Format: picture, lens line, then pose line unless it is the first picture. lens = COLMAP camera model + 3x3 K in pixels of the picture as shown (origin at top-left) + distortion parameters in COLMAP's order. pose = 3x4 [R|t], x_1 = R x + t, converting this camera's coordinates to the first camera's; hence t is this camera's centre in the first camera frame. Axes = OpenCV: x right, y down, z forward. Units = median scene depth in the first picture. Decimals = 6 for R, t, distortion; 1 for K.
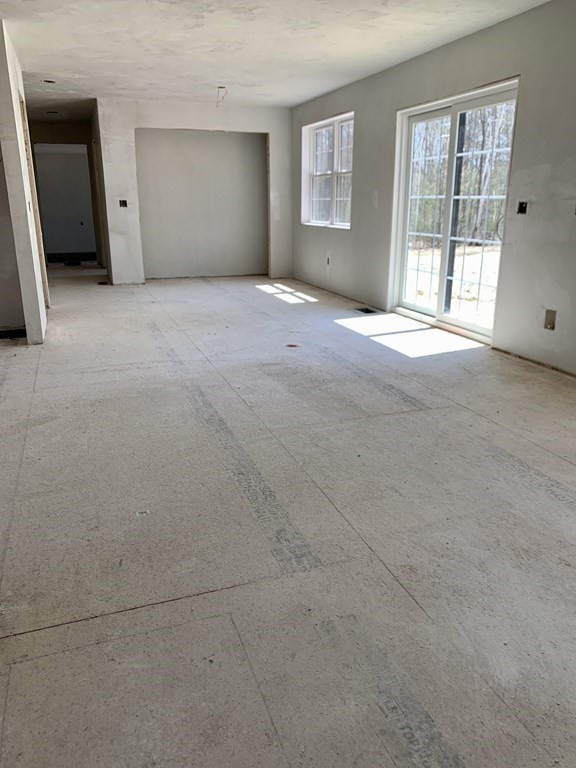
lens RADIAL K [[585.4, 0, 305.2], [0, 585.4, 380.9], [0, 0, 1]] dist [0.086606, -0.152987]
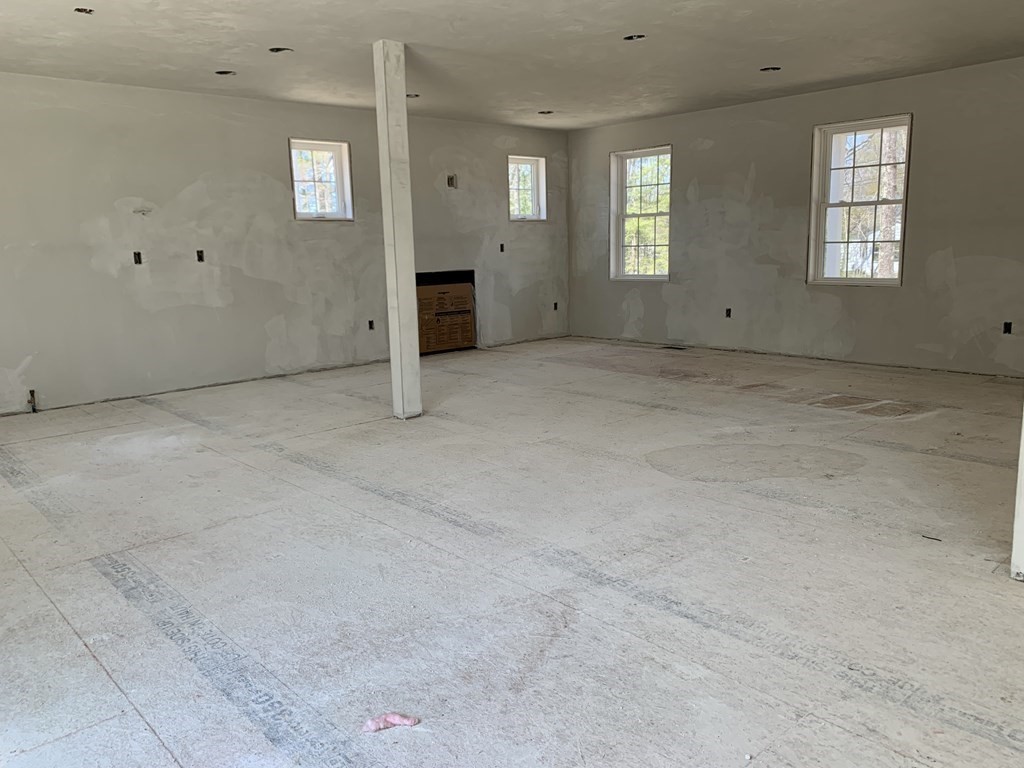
lens RADIAL K [[780.6, 0, 517.2], [0, 780.6, 375.4], [0, 0, 1]] dist [0.086606, -0.152987]
pose [[-0.928865, 0.085945, -0.360311, 0.047649], [-0.084629, 0.897746, 0.432309, -0.378212], [0.360622, 0.432049, -0.826611, 1.224275]]
